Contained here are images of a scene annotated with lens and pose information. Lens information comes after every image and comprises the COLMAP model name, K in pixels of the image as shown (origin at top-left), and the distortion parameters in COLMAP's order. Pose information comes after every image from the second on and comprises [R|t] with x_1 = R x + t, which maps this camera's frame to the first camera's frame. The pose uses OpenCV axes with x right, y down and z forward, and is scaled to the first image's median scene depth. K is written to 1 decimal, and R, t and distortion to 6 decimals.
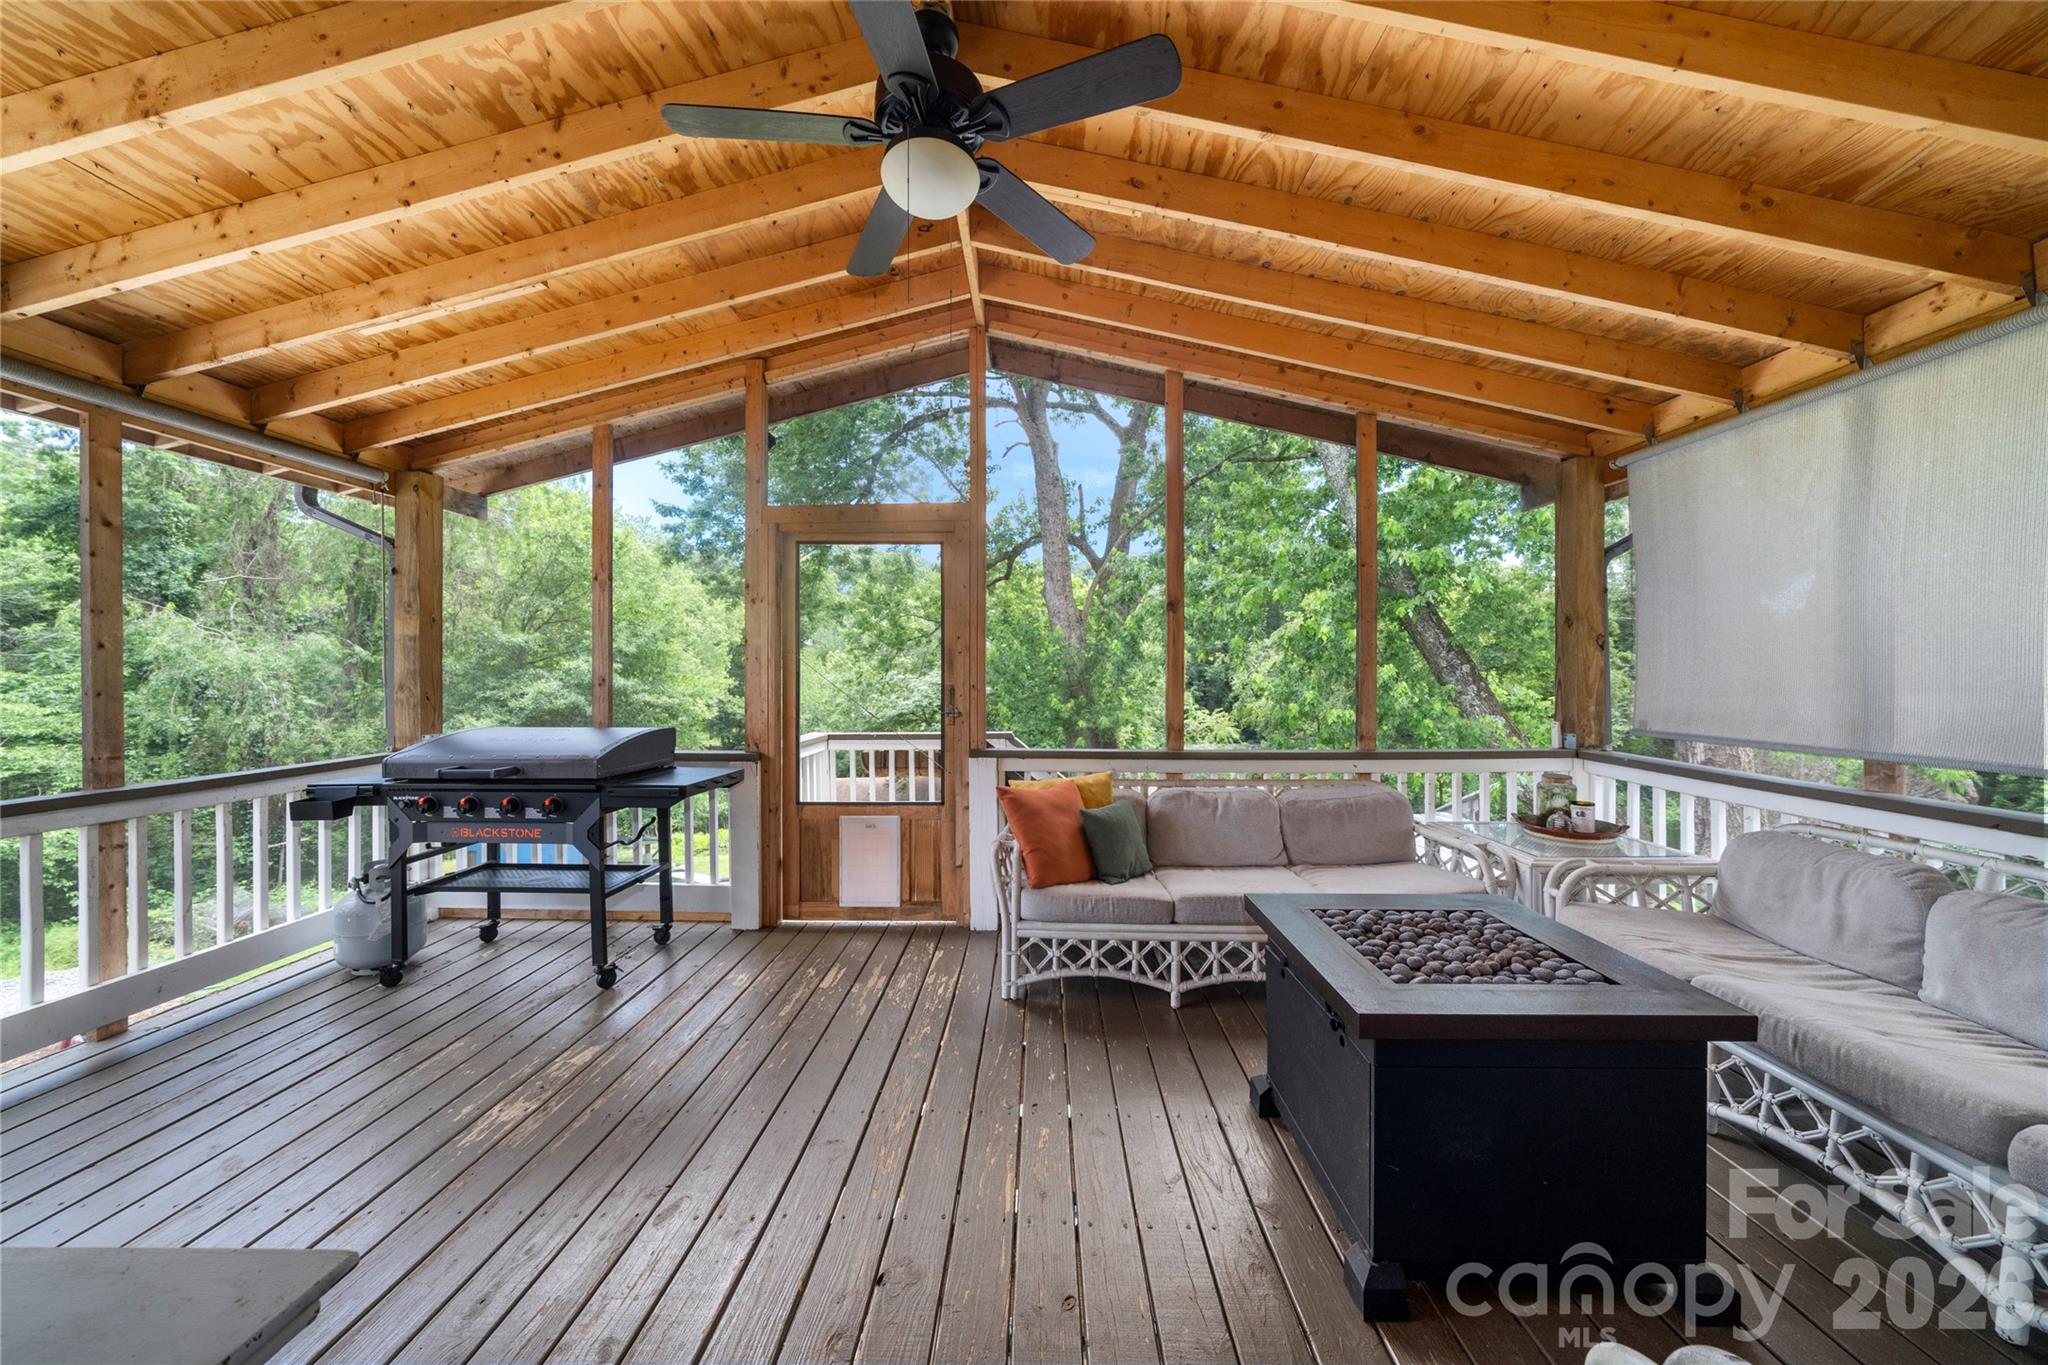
lens RADIAL K [[711.9, 0, 1030.4], [0, 711.9, 682.2], [0, 0, 1]] dist [-0.006654, 0.000127]
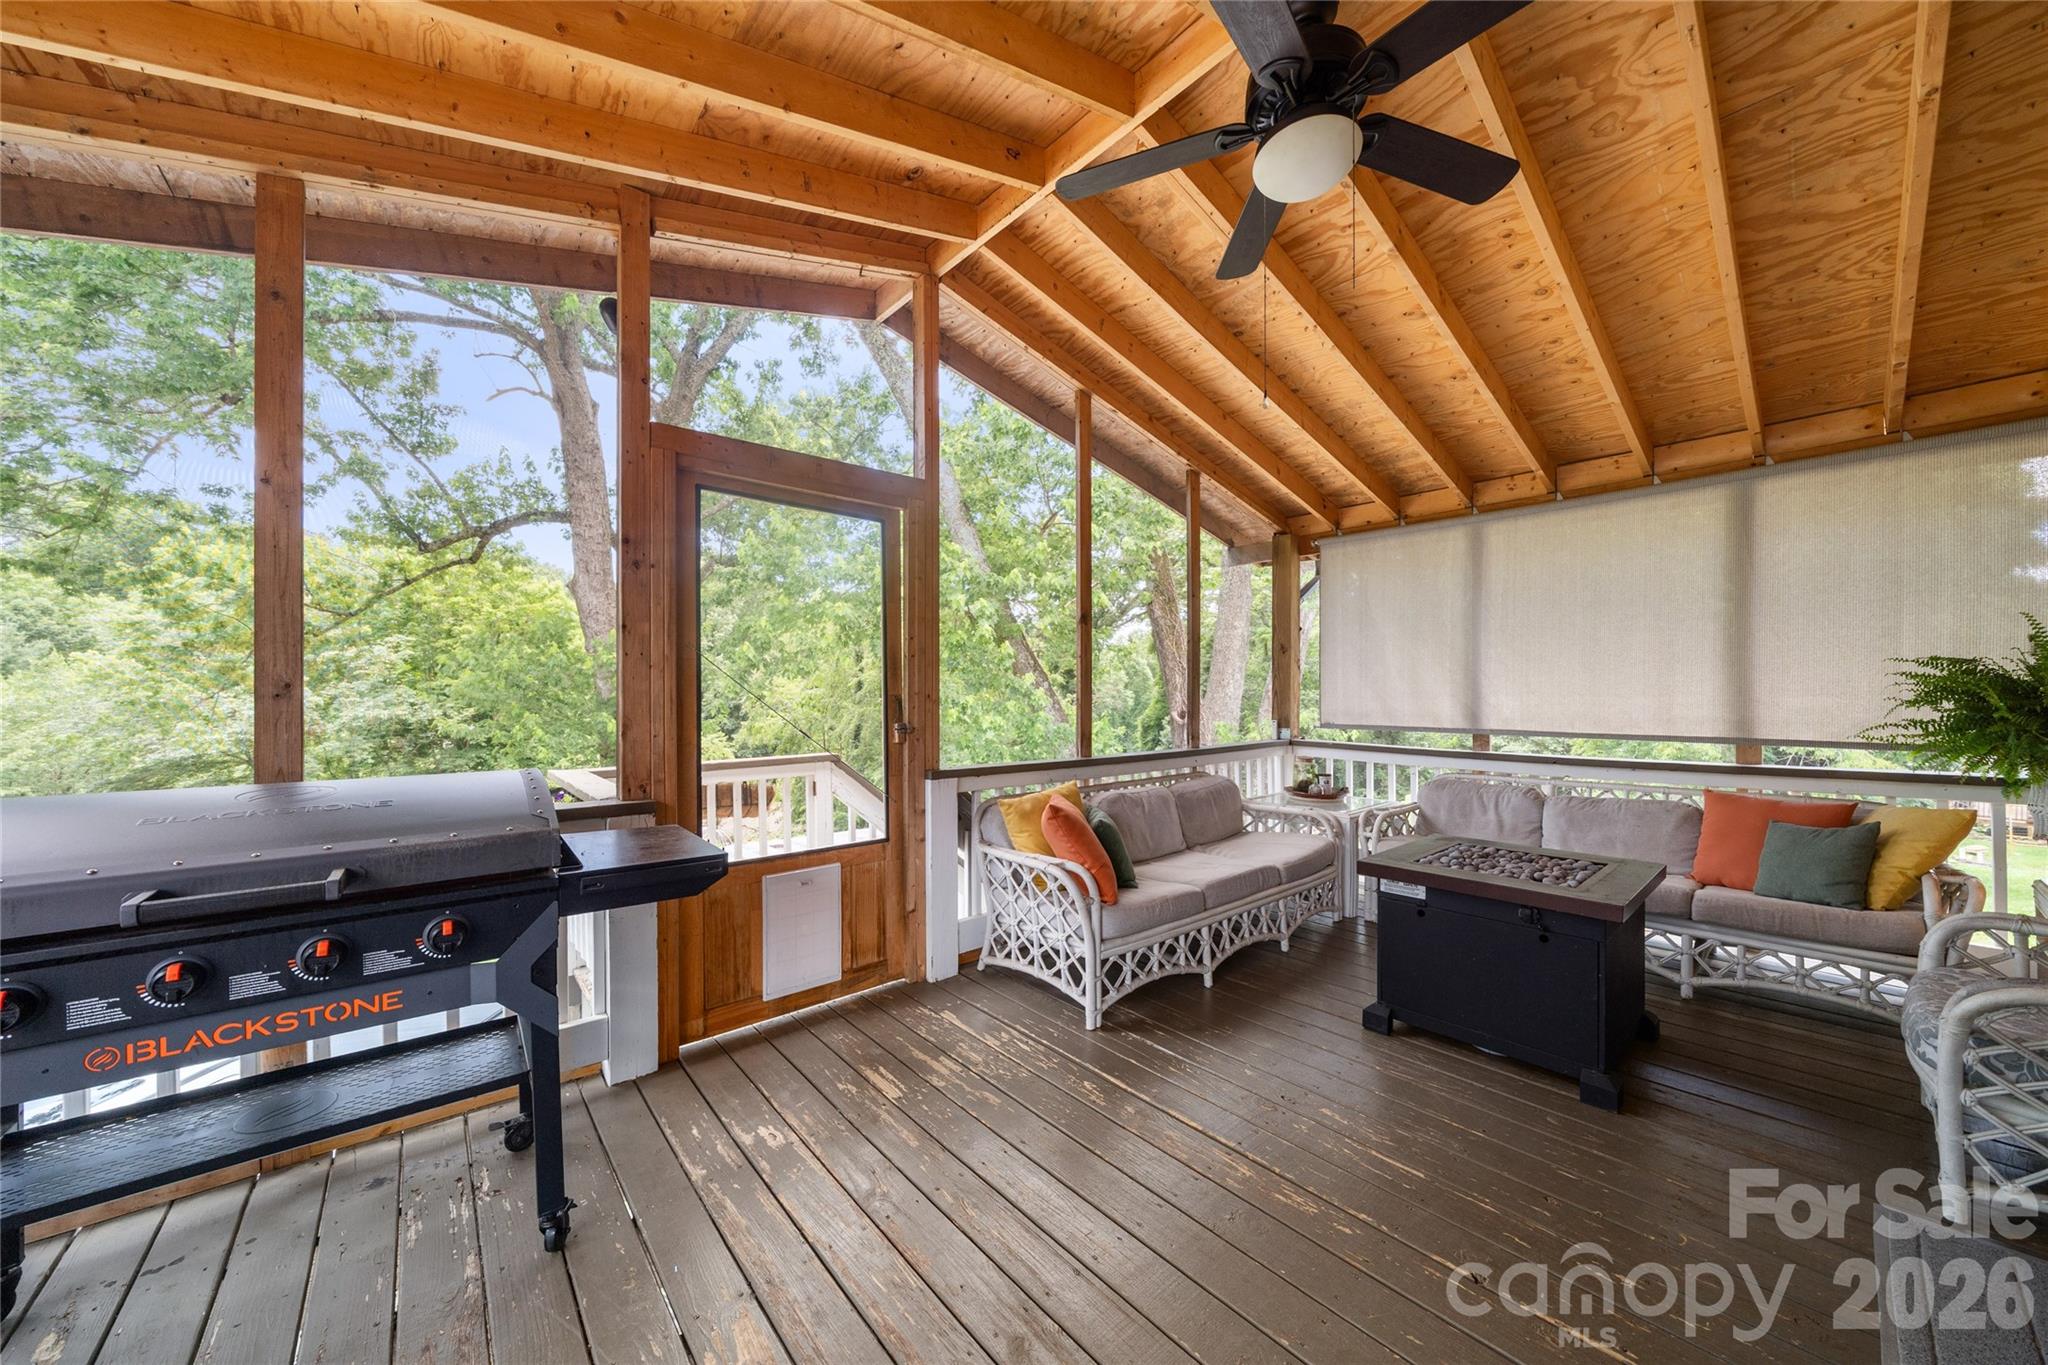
lens RADIAL K [[711.9, 0, 1035.8], [0, 711.9, 698.1], [0, 0, 1]] dist [-0.006654, 0.000127]
pose [[0.736531, -0.004079, 0.676391, -0.636996], [0.006747, 0.999976, -0.001317, 0.011736], [-0.676370, 0.005534, 0.736542, 0.325024]]
